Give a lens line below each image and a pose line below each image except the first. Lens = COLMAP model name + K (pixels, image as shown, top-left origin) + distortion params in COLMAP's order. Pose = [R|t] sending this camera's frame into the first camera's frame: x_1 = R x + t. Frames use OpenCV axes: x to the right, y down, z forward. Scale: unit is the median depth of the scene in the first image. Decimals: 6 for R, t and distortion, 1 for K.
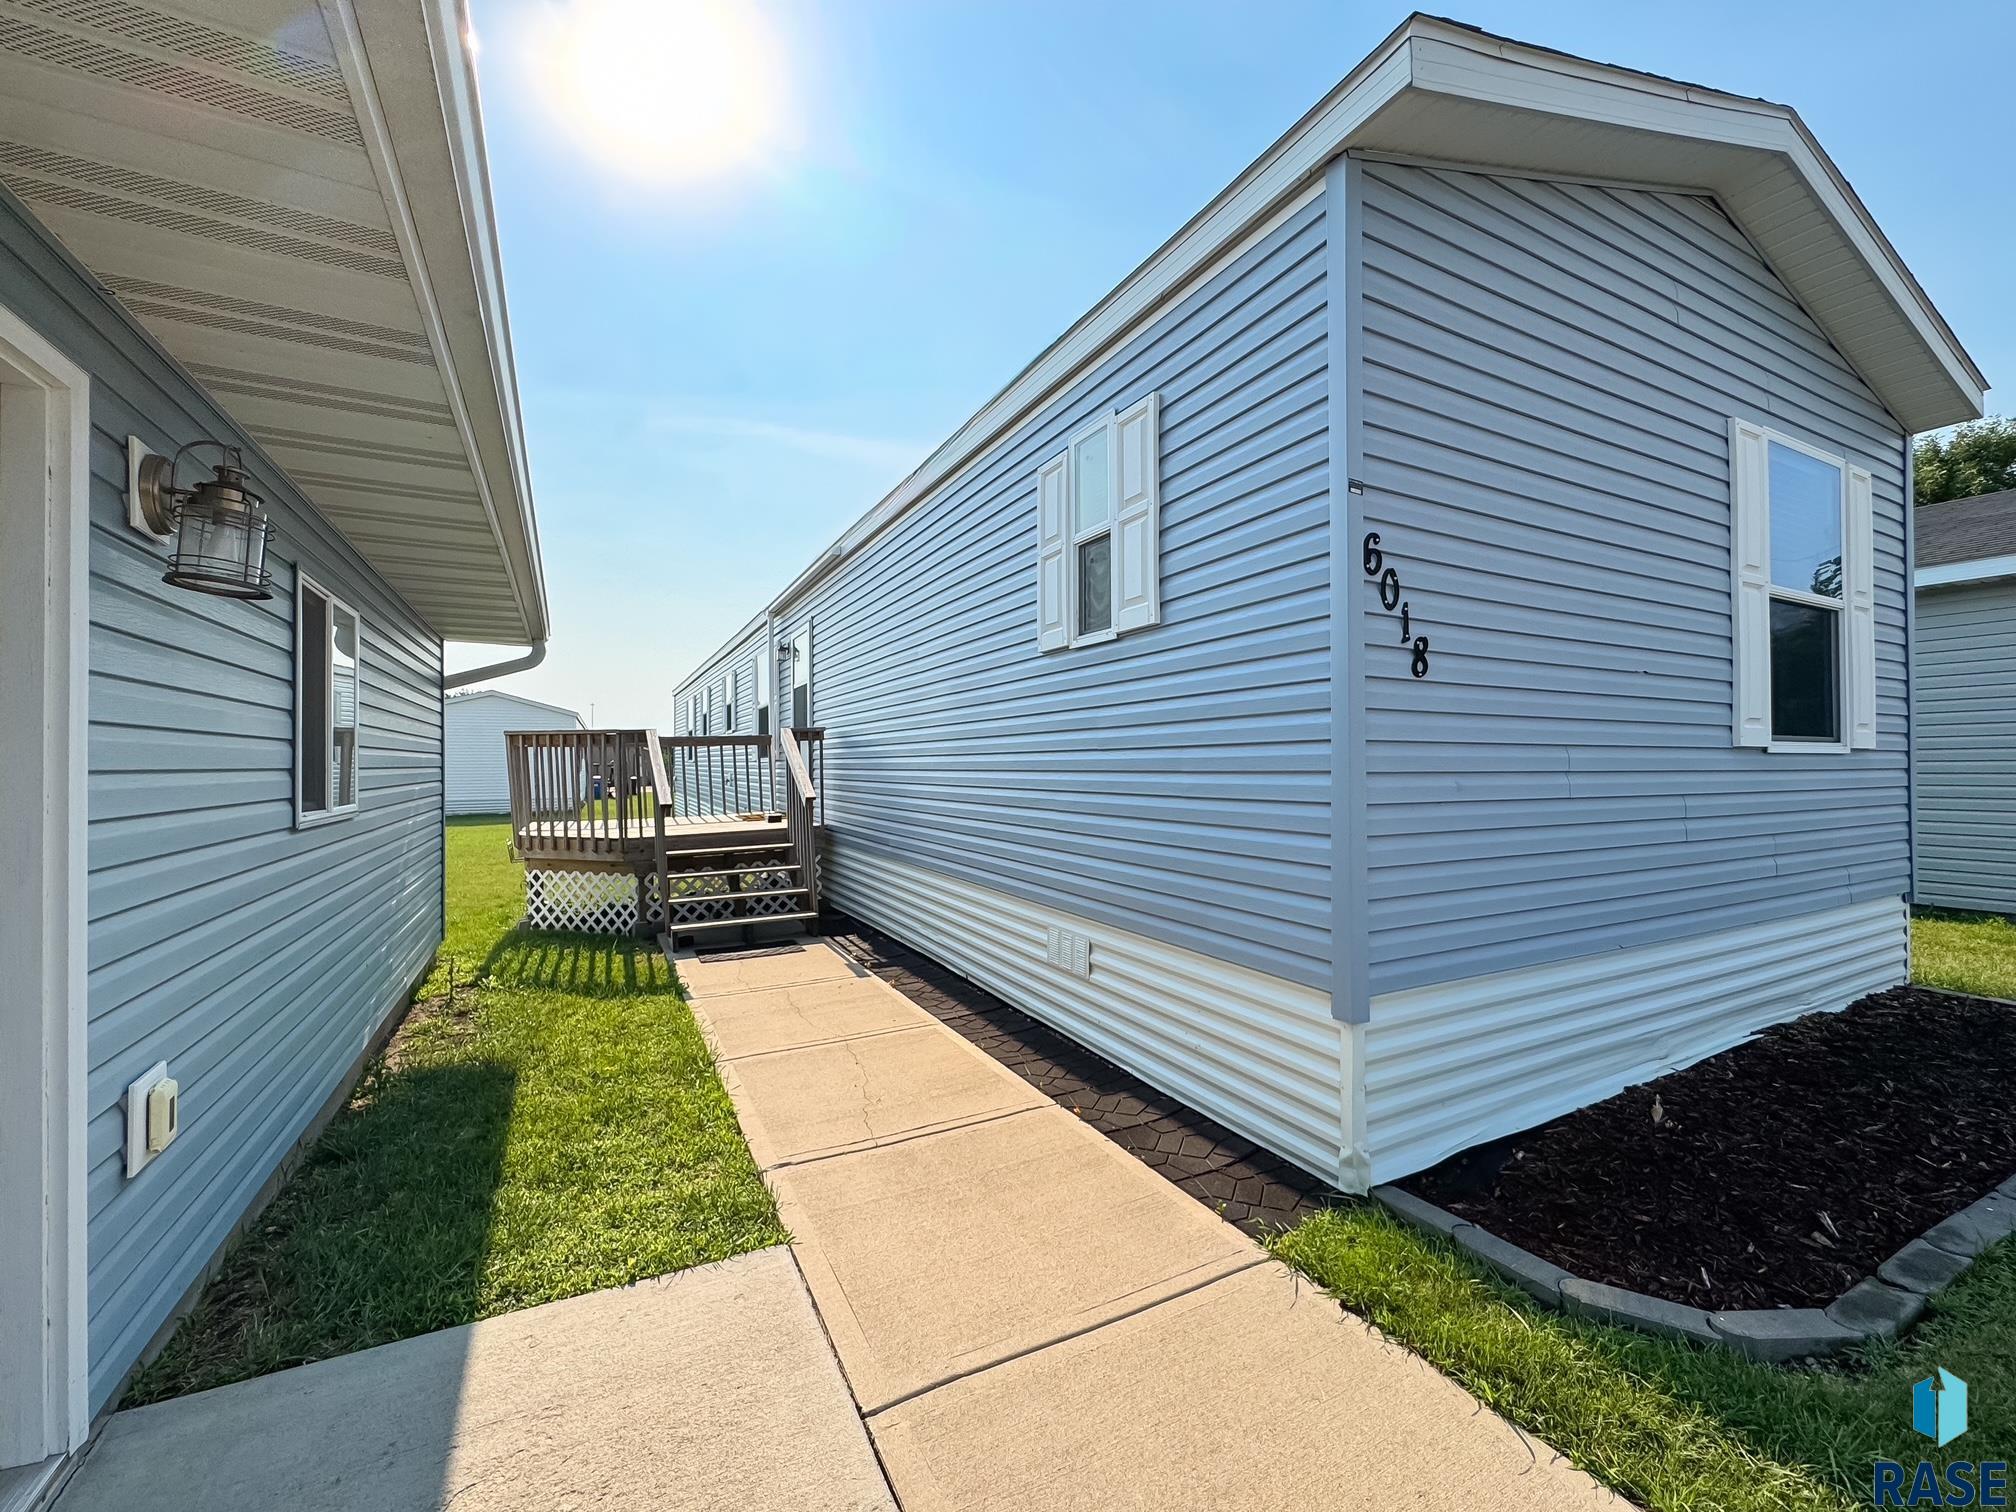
lens RADIAL K [[804.6, 0, 1008.1], [0, 804.6, 754.7], [0, 0, 1]] dist [-0.001898, 0.000271]
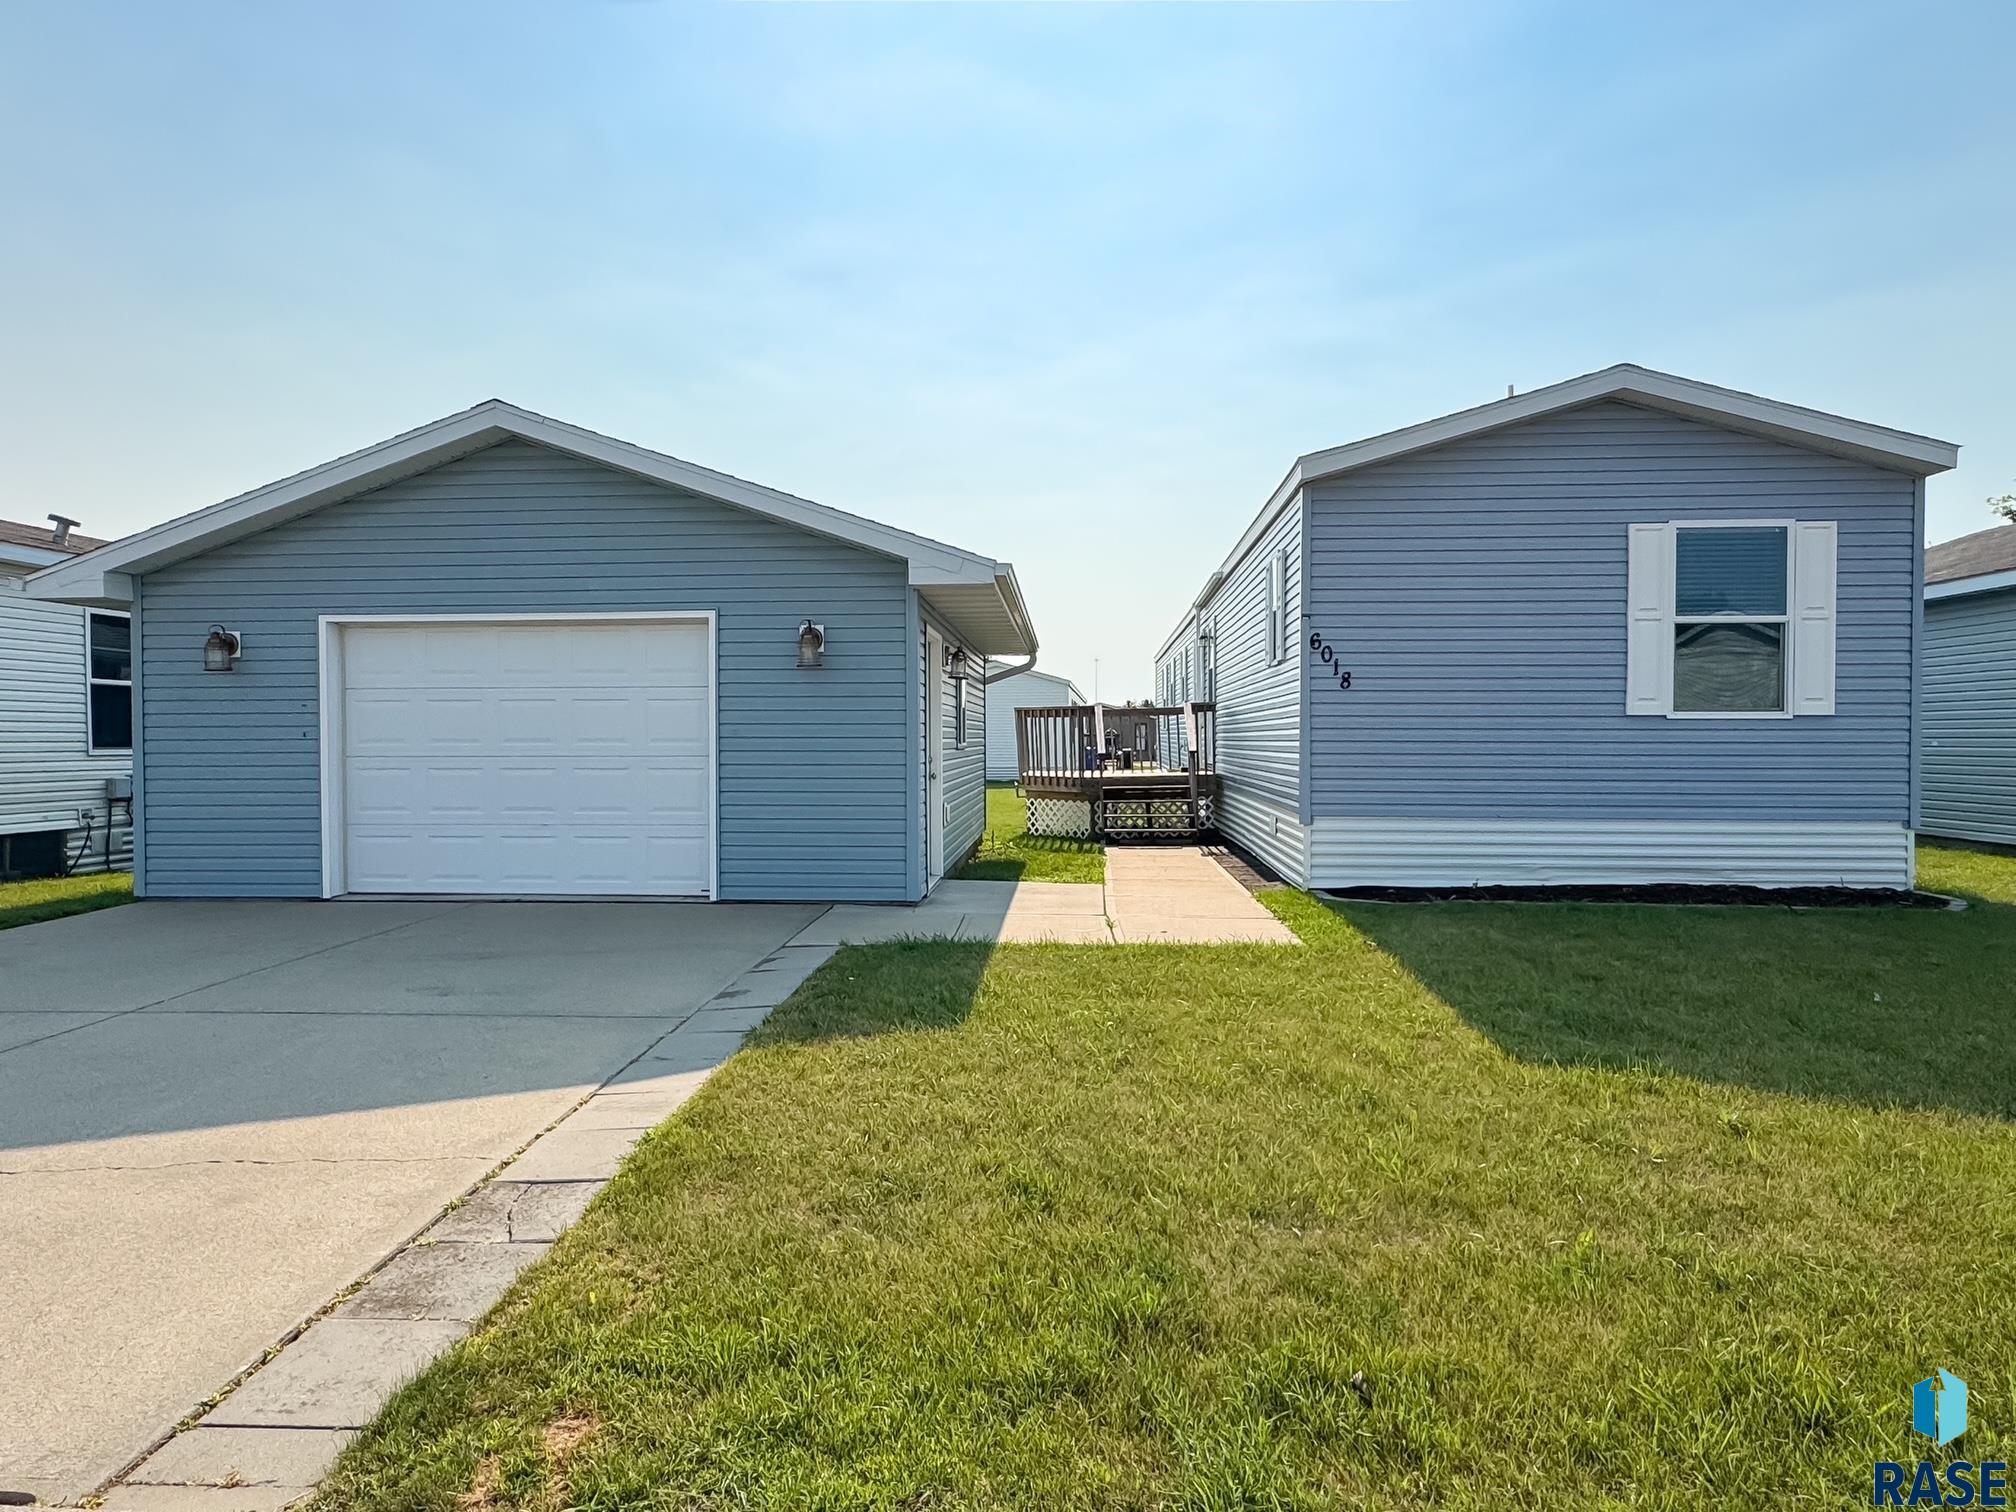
lens RADIAL K [[1190.5, 0, 1006.1], [0, 1190.5, 754.0], [0, 0, 1]] dist [-0.003159, -0.000494]
pose [[0.849969, 0.009796, -0.526742, 0.661899], [0.004556, 0.999653, 0.025942, 0.000946], [0.526813, -0.024449, 0.849630, -1.114770]]
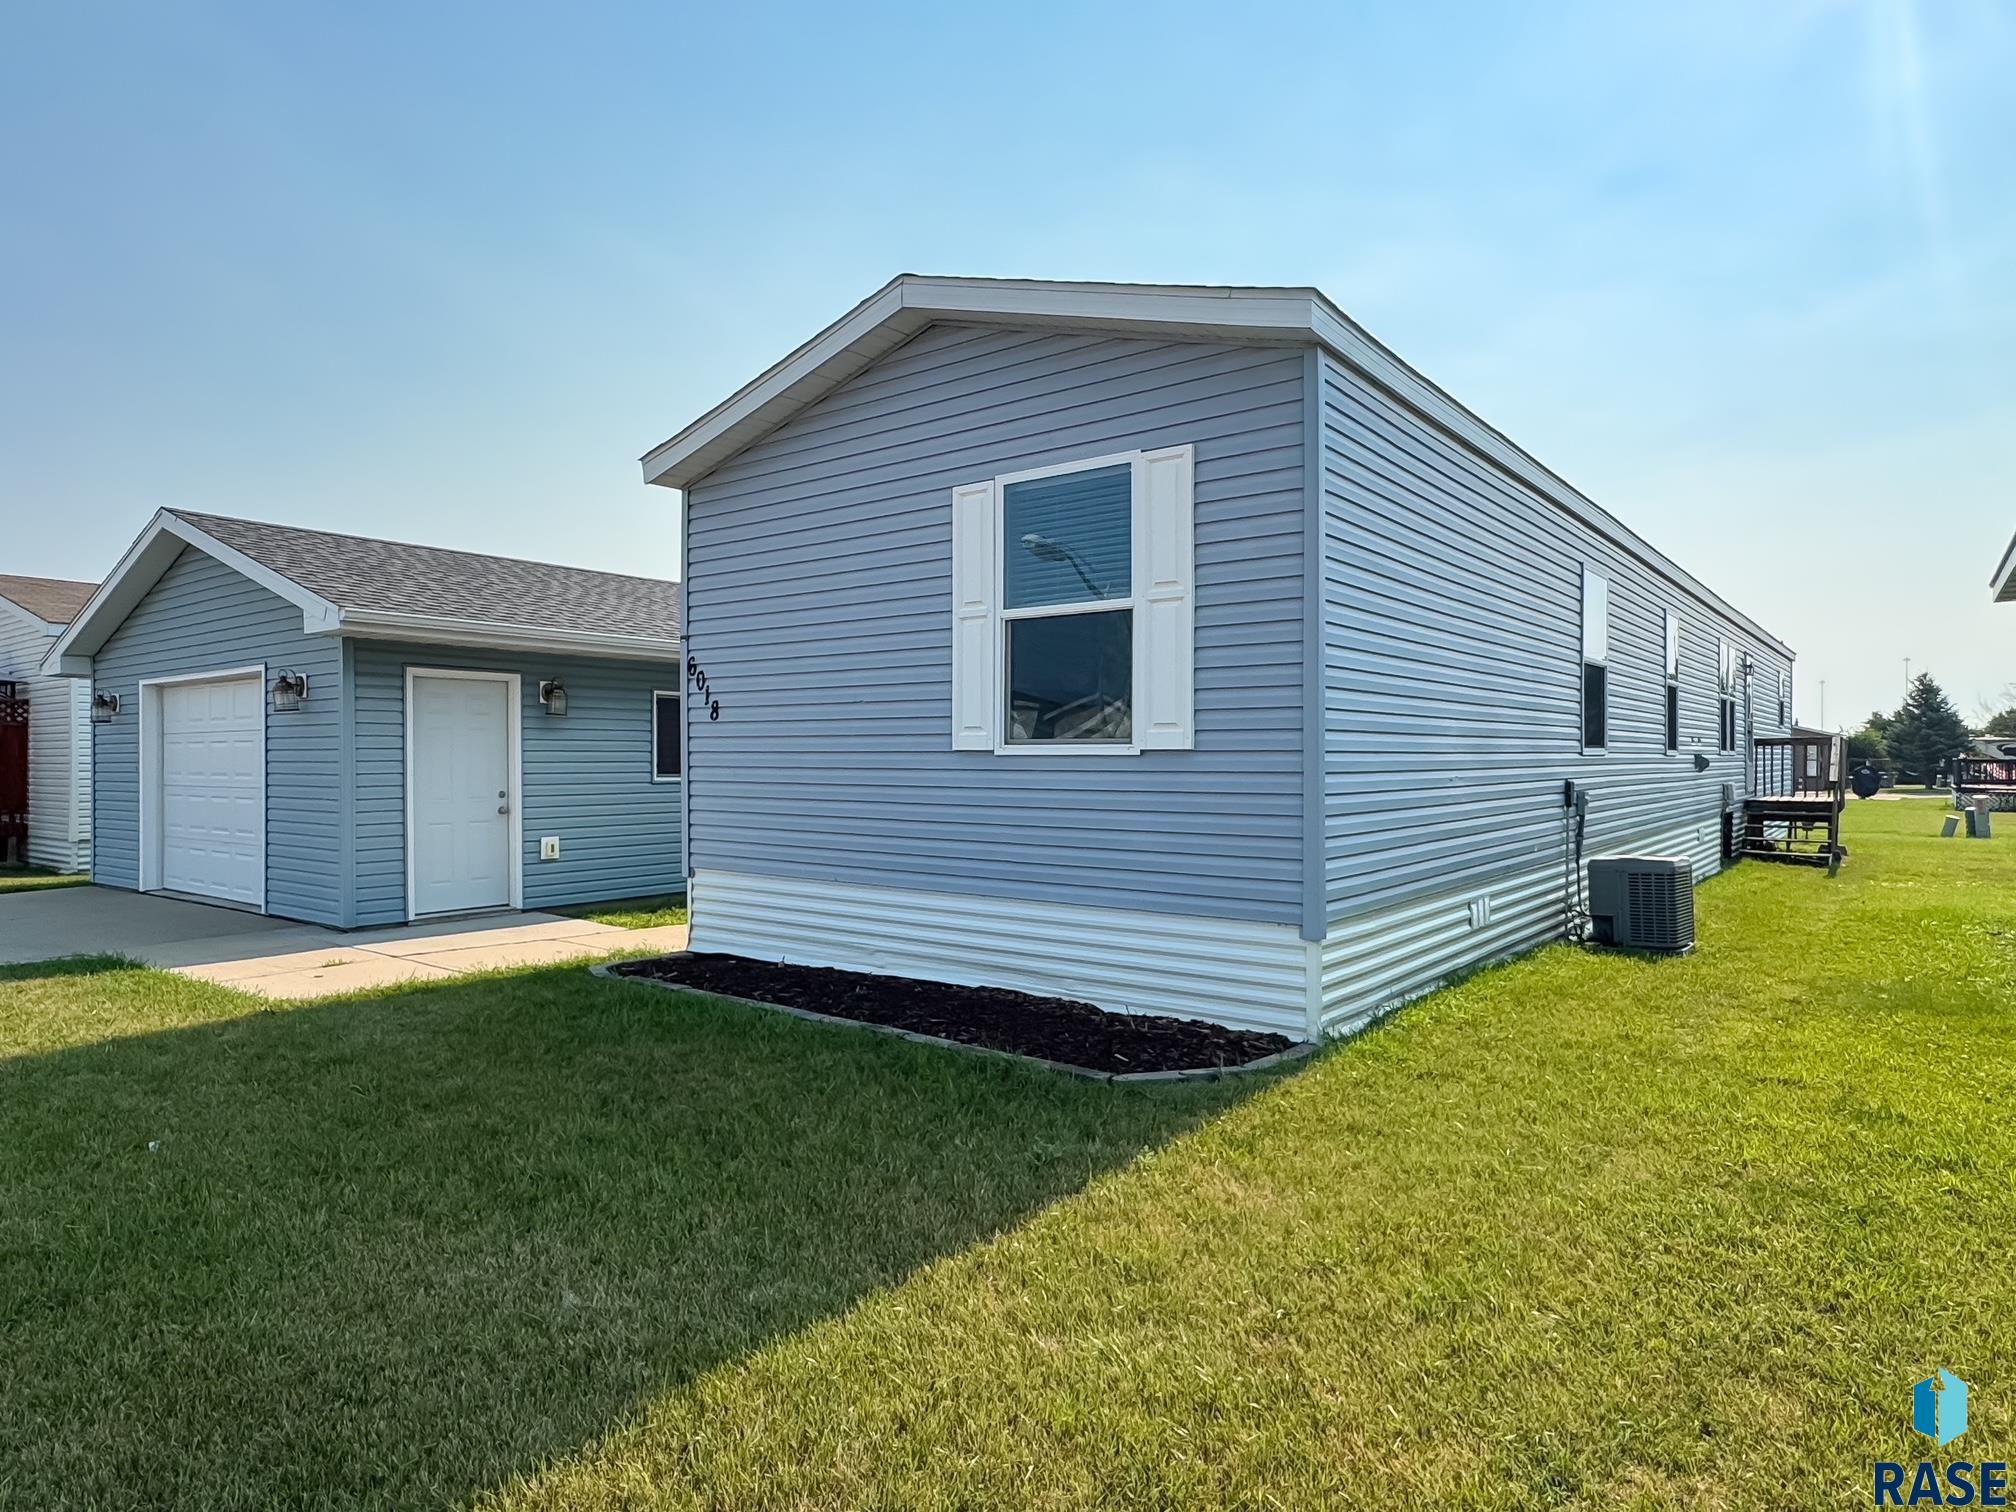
lens RADIAL K [[1190.5, 0, 1006.1], [0, 1190.5, 754.0], [0, 0, 1]] dist [-0.003159, -0.000494]
pose [[0.413952, 0.002204, -0.910296, 1.560512], [0.013695, 0.999869, 0.008648, -0.011103], [0.910195, -0.016046, 0.413868, 0.179156]]
